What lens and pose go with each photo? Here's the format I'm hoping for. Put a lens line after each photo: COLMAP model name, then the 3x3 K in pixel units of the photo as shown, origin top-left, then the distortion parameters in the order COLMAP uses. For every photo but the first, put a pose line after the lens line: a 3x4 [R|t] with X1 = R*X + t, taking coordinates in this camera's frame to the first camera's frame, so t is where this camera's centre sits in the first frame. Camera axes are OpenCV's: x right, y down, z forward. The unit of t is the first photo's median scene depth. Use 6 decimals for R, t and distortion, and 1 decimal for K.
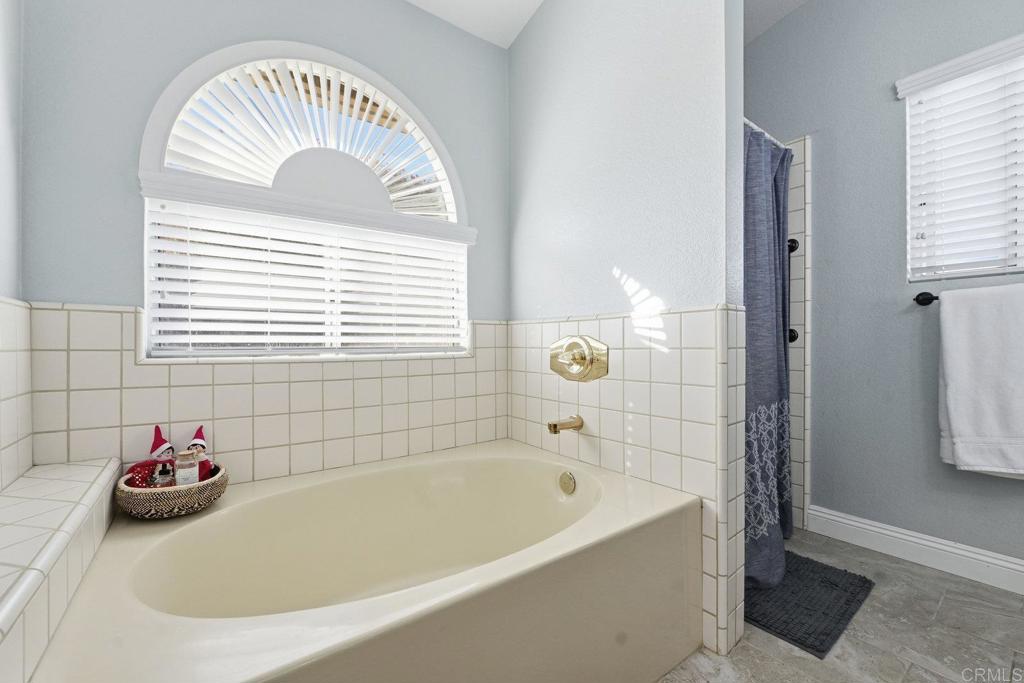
lens RADIAL K [[419.7, 0, 512.2], [0, 419.7, 342.0], [0, 0, 1]] dist [-0.005700, -0.000731]
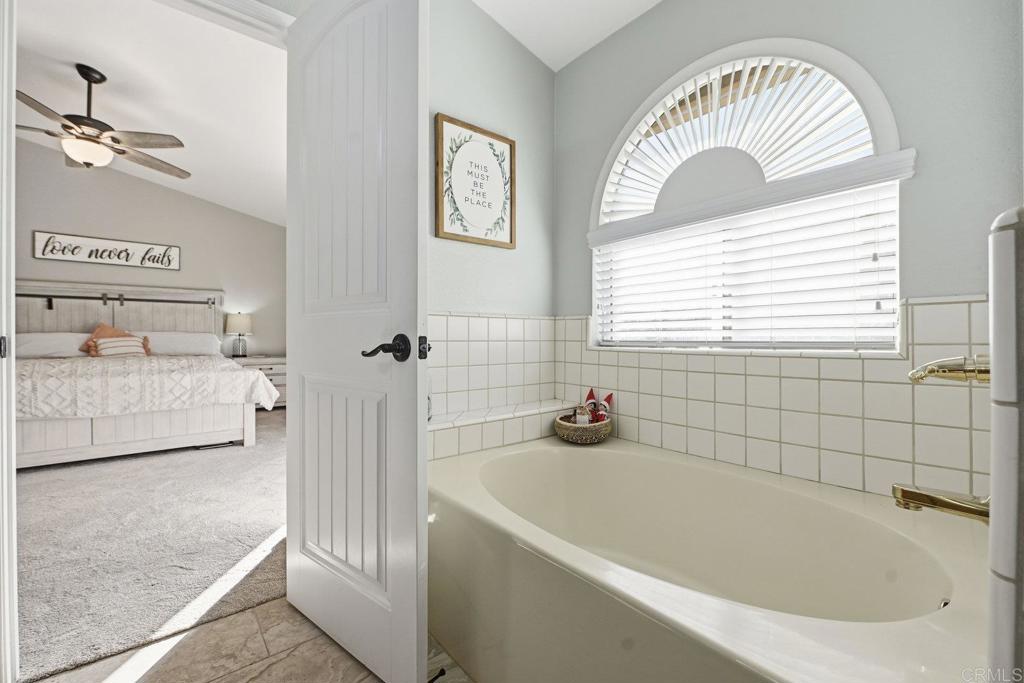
lens RADIAL K [[419.7, 0, 512.3], [0, 419.7, 338.0], [0, 0, 1]] dist [-0.005700, -0.000731]
pose [[0.057226, 0.001552, -0.998360, 0.684161], [0.002990, 0.999994, 0.001726, 0.002008], [0.998357, -0.003084, 0.057221, 0.542280]]
